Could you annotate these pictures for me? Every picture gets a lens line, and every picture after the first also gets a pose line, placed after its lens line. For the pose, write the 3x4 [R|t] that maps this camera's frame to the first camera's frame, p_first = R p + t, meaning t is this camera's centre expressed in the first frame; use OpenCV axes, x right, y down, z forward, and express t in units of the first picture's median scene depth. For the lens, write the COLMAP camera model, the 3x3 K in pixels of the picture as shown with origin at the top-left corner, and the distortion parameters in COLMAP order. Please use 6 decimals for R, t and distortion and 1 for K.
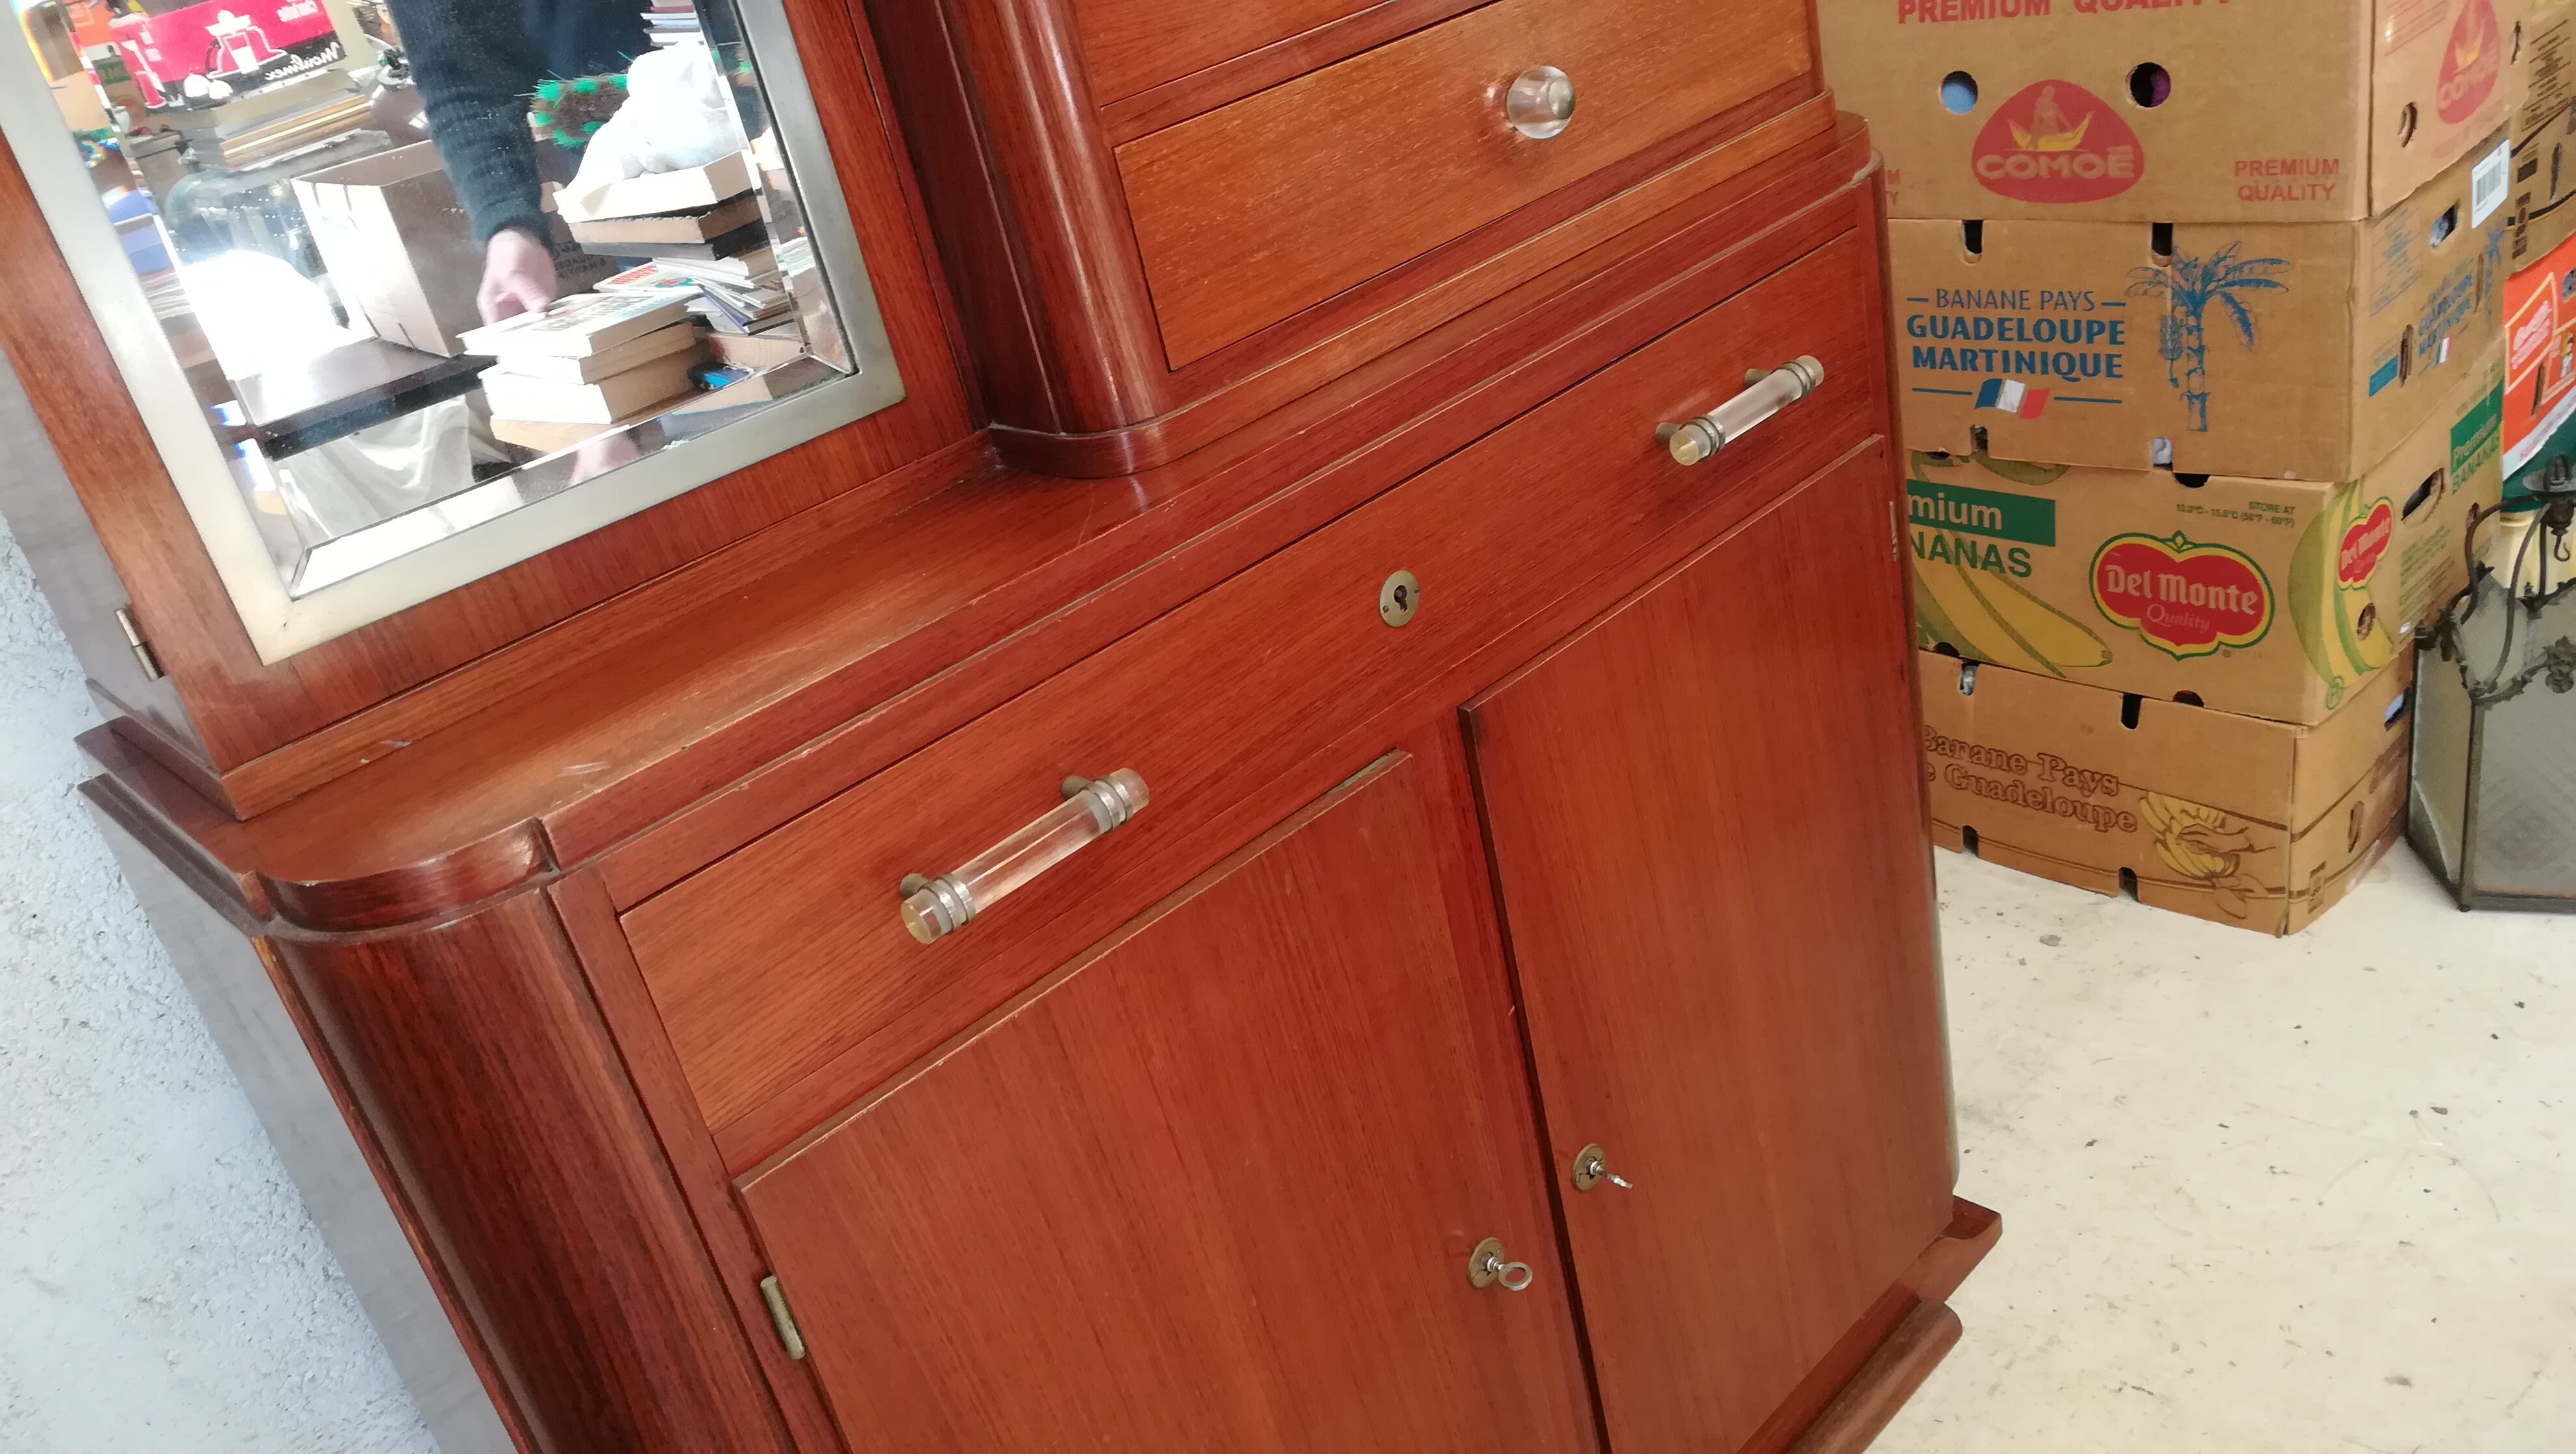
lens RADIAL K [[2059.4, 0, 1302.6], [0, 2059.4, 741.4], [0, 0, 1]] dist [0.033530, -0.073144]
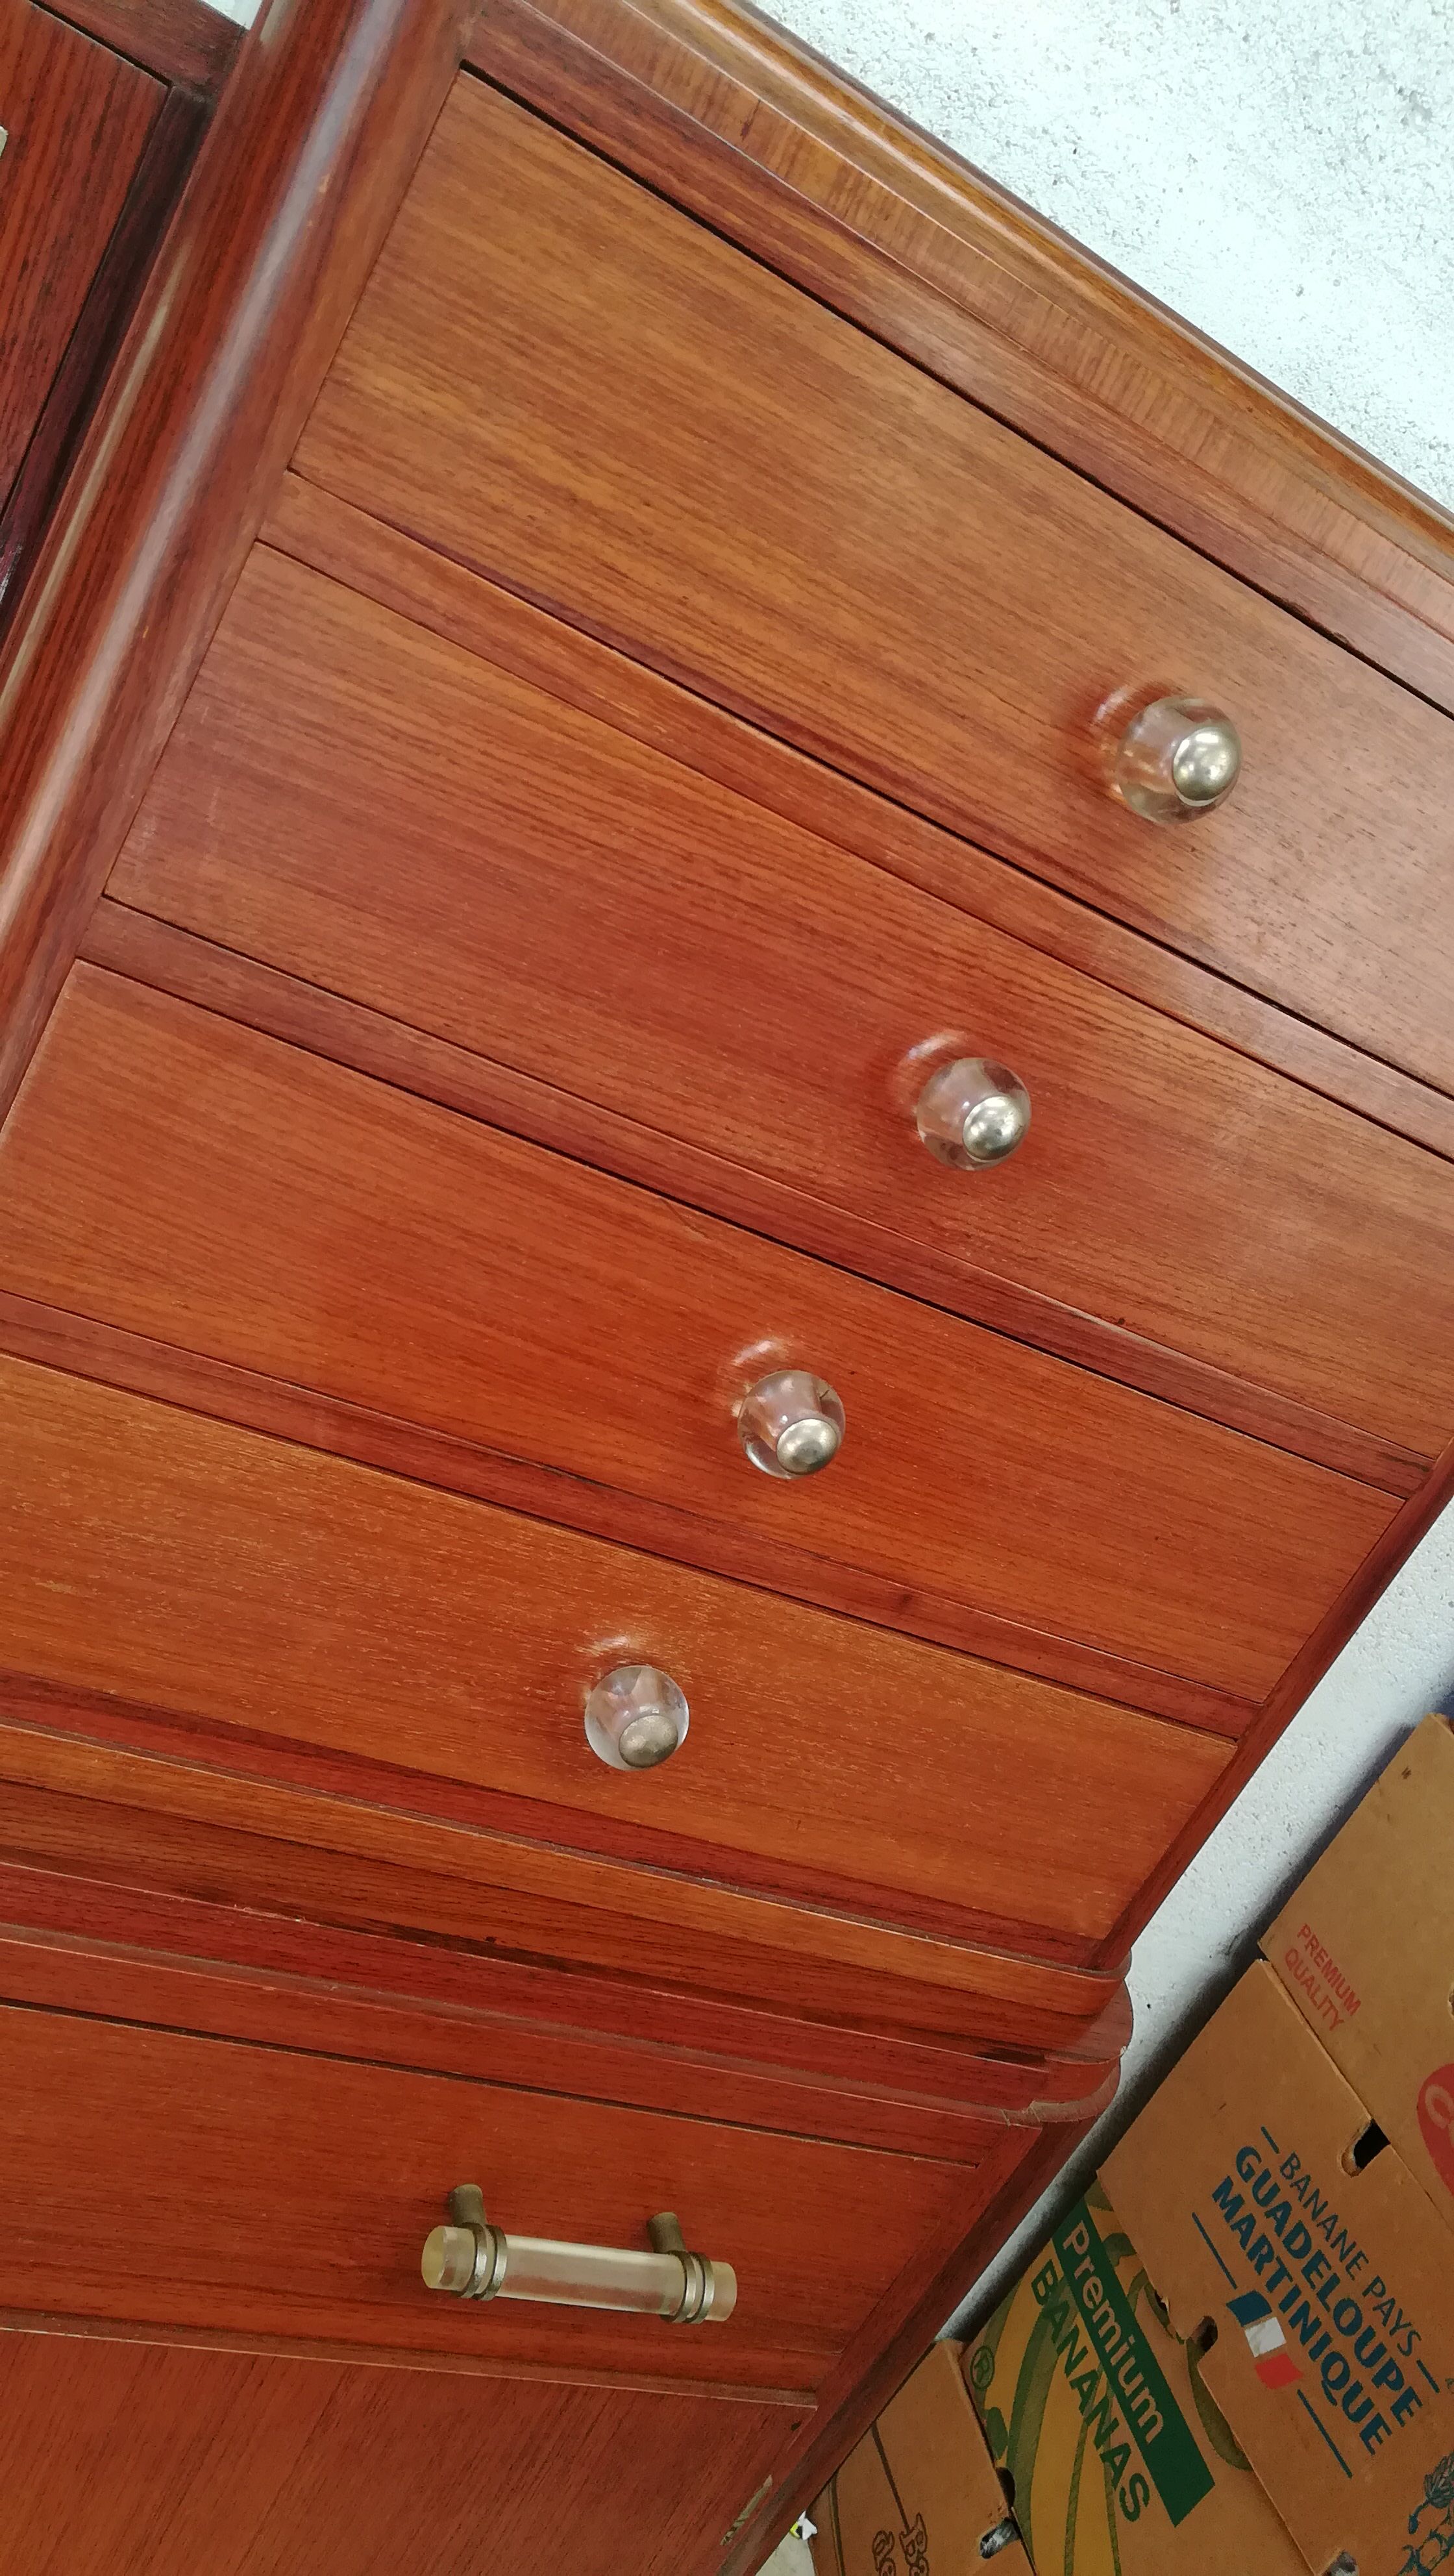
lens RADIAL K [[2059.4, 0, 725.7], [0, 2059.4, 1275.8], [0, 0, 1]] dist [0.033530, -0.073144]
pose [[0.680448, 0.703559, -0.204925, 0.096615], [-0.730436, 0.673622, -0.112679, -0.198852], [0.058766, 0.226357, 0.972270, 0.186022]]
